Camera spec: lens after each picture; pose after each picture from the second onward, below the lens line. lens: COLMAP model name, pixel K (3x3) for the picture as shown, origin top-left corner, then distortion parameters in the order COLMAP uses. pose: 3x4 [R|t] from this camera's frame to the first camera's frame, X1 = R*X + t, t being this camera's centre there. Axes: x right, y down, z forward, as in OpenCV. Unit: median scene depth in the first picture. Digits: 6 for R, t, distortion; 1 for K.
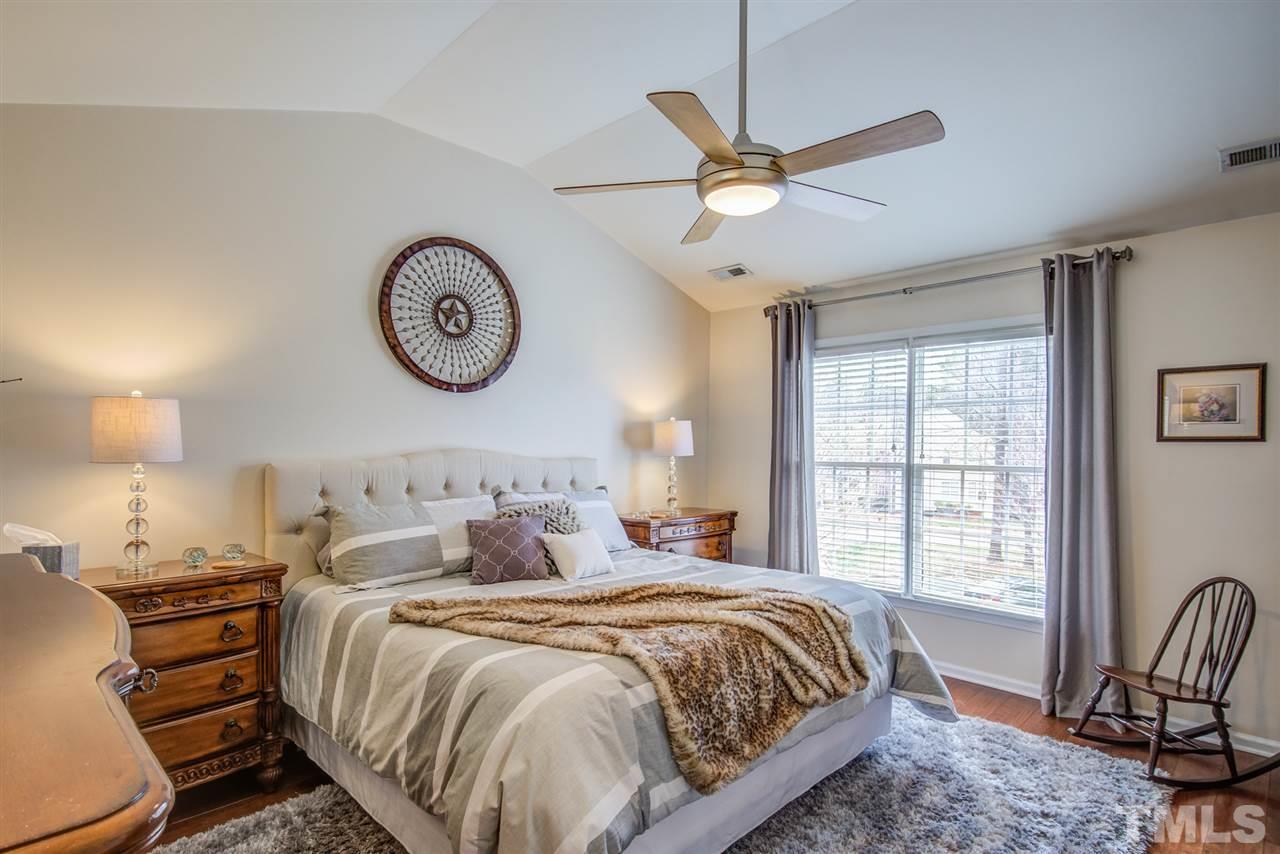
lens RADIAL K [[659.5, 0, 639.5], [0, 659.5, 458.0], [0, 0, 1]] dist [-0.003177, -0.000312]
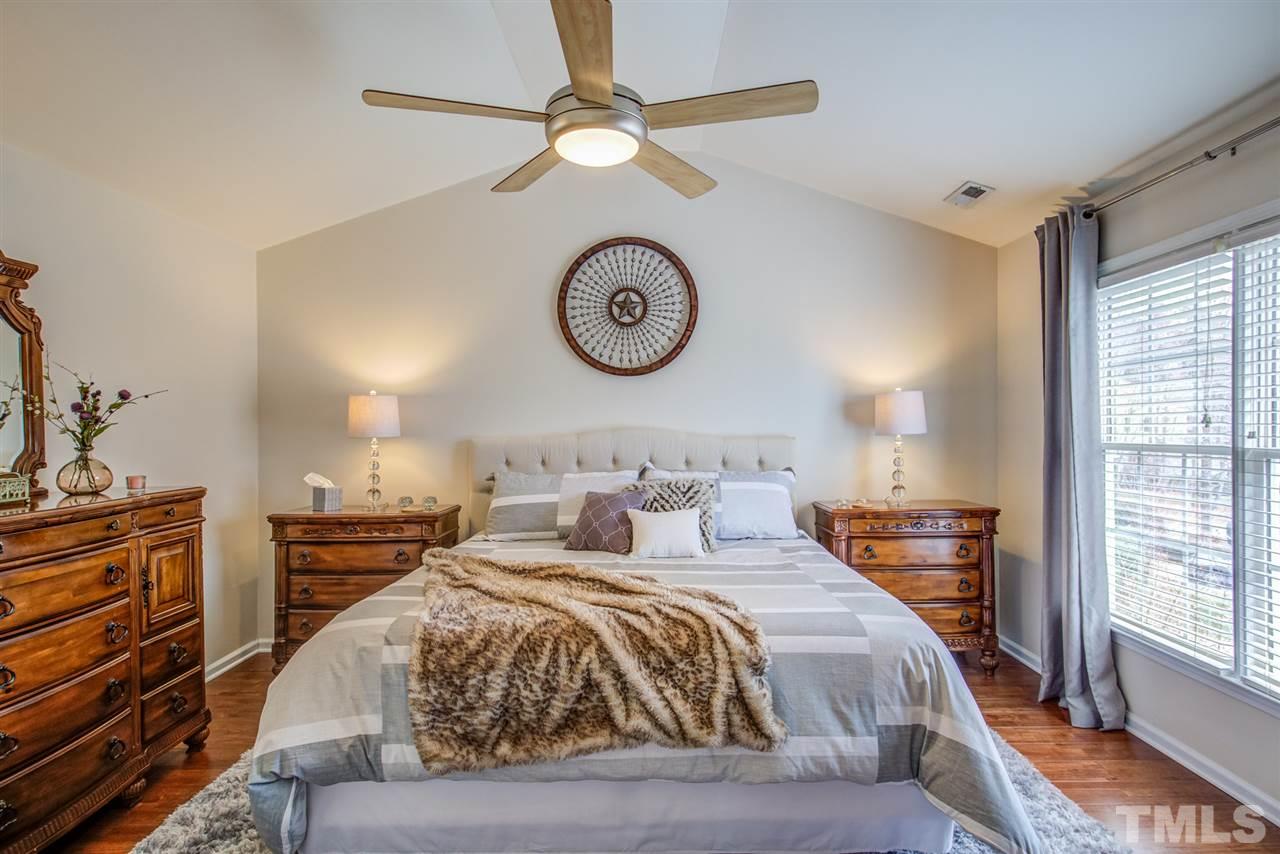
lens RADIAL K [[644.0, 0, 641.8], [0, 644.0, 428.1], [0, 0, 1]] dist [-0.001395, -0.000784]
pose [[0.705381, -0.007240, -0.708791, 0.533694], [-0.004431, 0.999883, -0.014622, 0.002635], [0.708814, 0.013455, 0.705267, 0.279873]]
